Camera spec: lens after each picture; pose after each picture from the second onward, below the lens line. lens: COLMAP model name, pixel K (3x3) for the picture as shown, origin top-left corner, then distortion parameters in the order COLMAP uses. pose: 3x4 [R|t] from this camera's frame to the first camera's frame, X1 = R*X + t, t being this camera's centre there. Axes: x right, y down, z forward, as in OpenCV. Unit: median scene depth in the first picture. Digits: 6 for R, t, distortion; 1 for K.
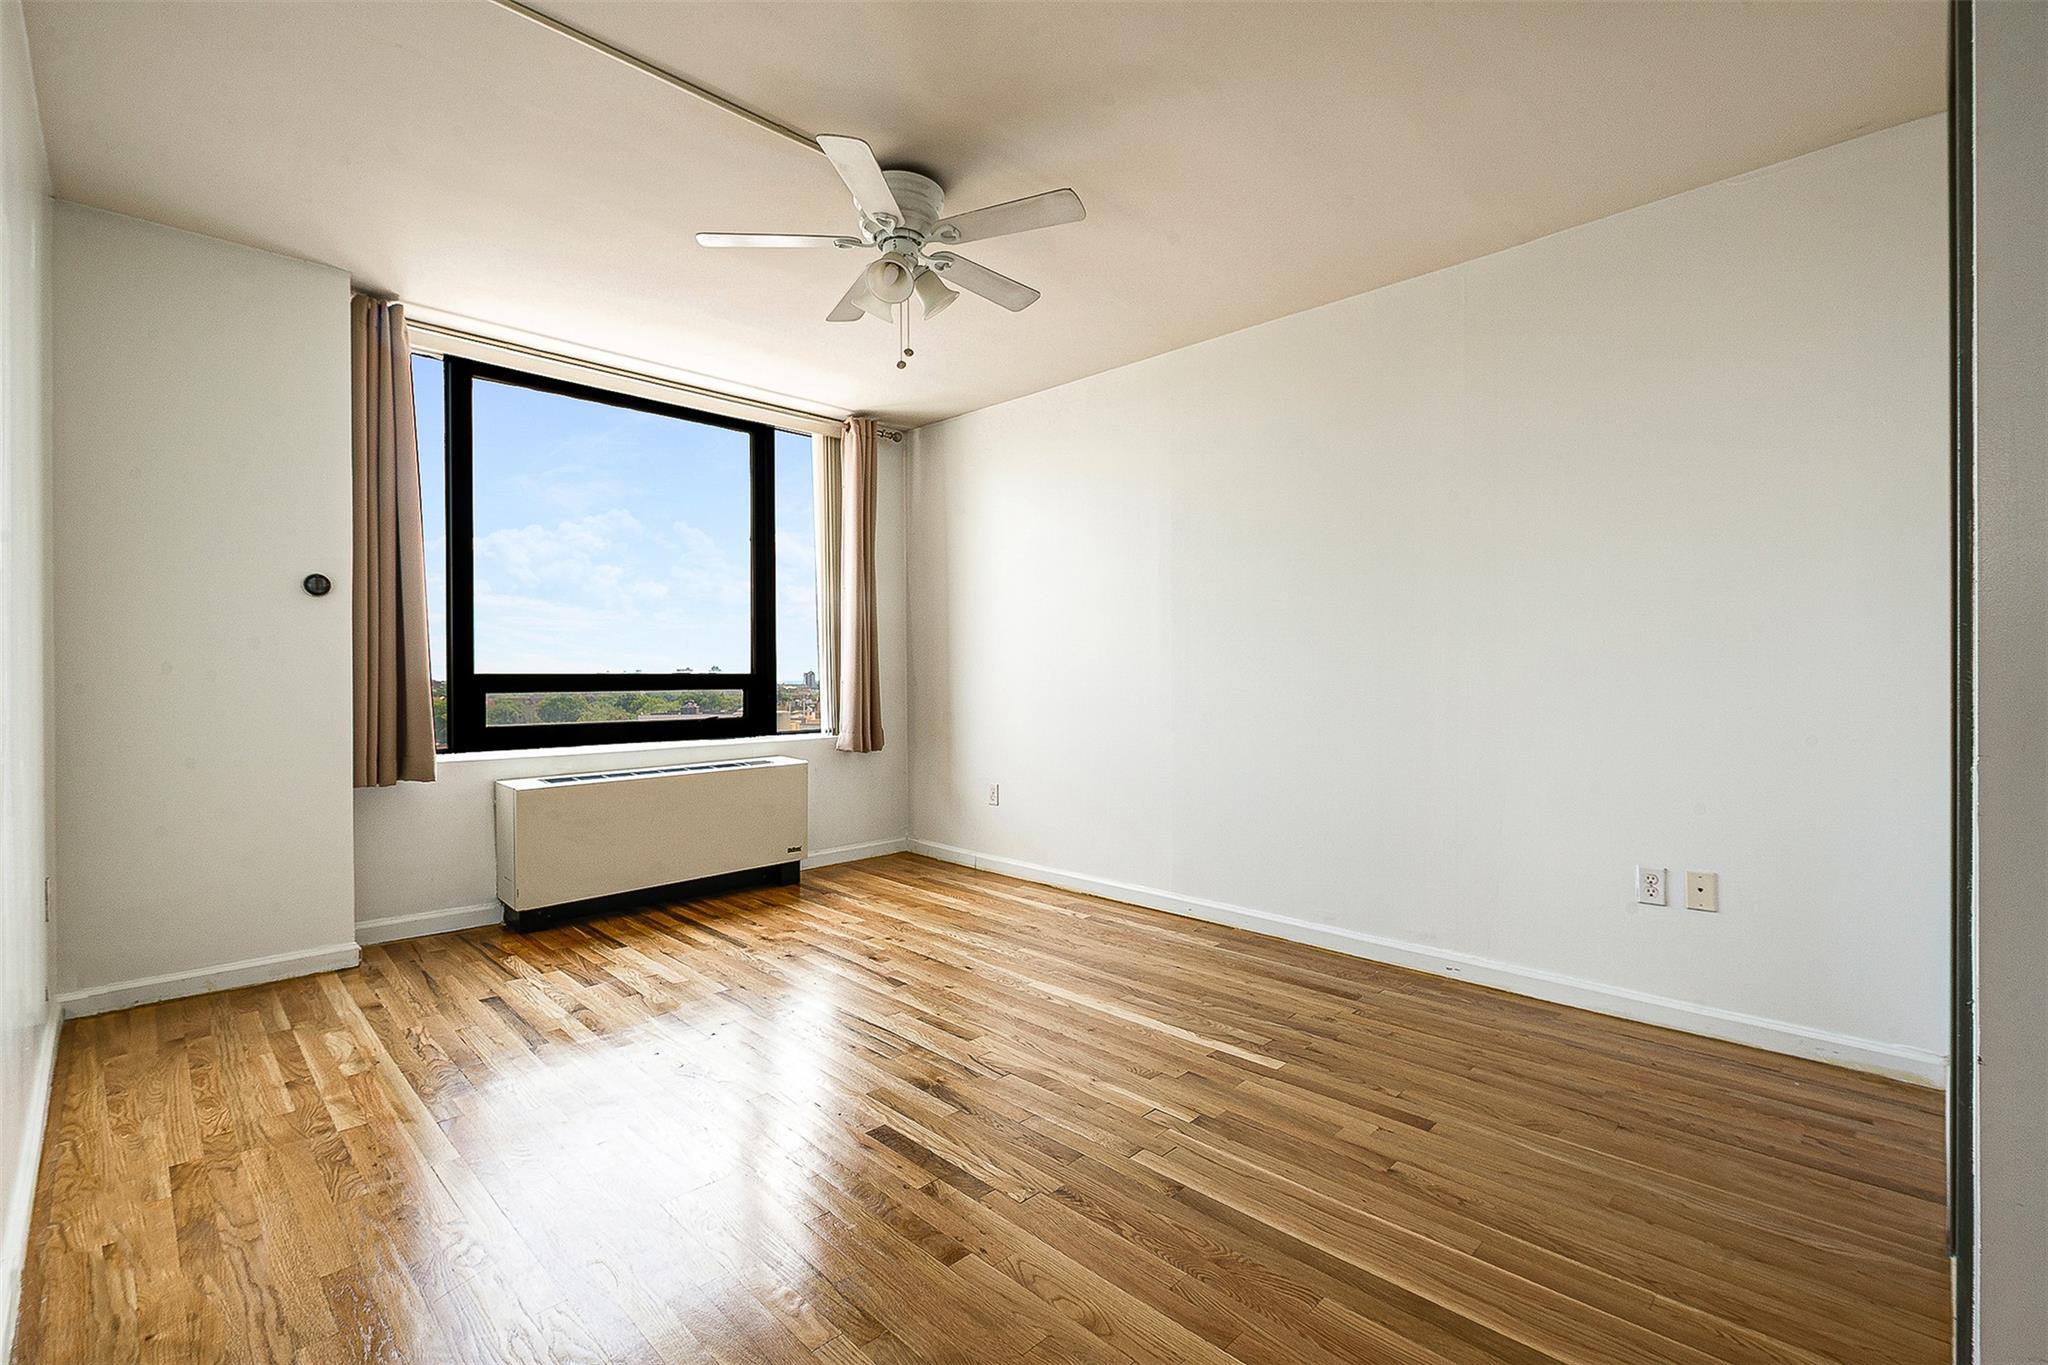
lens RADIAL K [[887.1, 0, 1005.7], [0, 887.1, 686.0], [0, 0, 1]] dist [-0.005793, -0.000349]
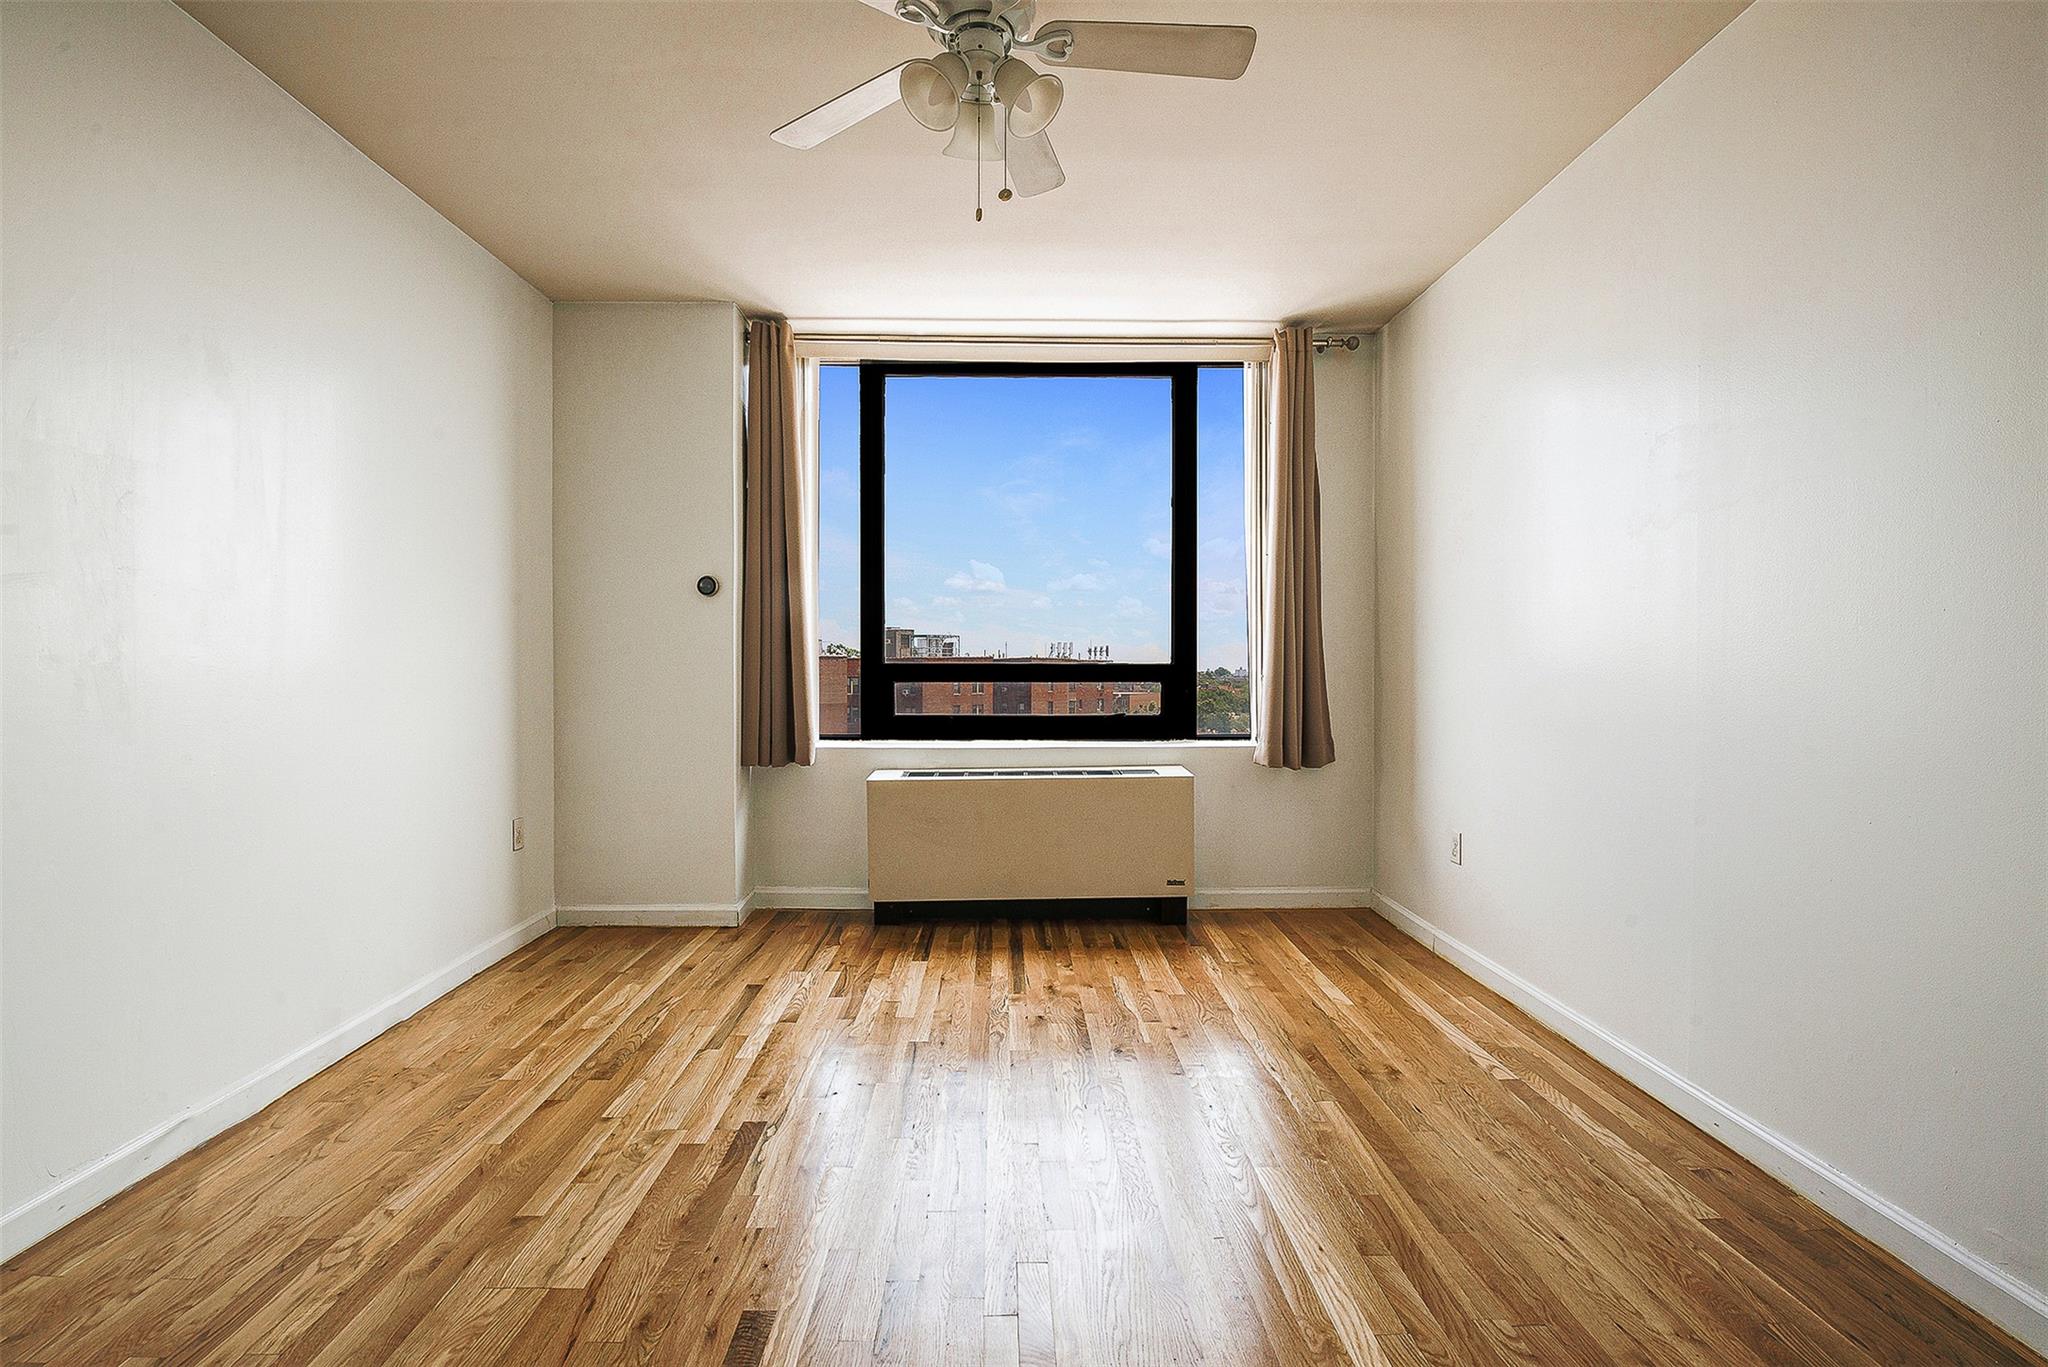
lens RADIAL K [[932.7, 0, 1027.0], [0, 932.7, 683.9], [0, 0, 1]] dist [-0.013919, -0.000486]
pose [[0.728767, 0.017508, -0.684538, 0.292633], [-0.011825, 0.999846, 0.012983, -0.007264], [0.684660, -0.001367, 0.728861, 0.350771]]
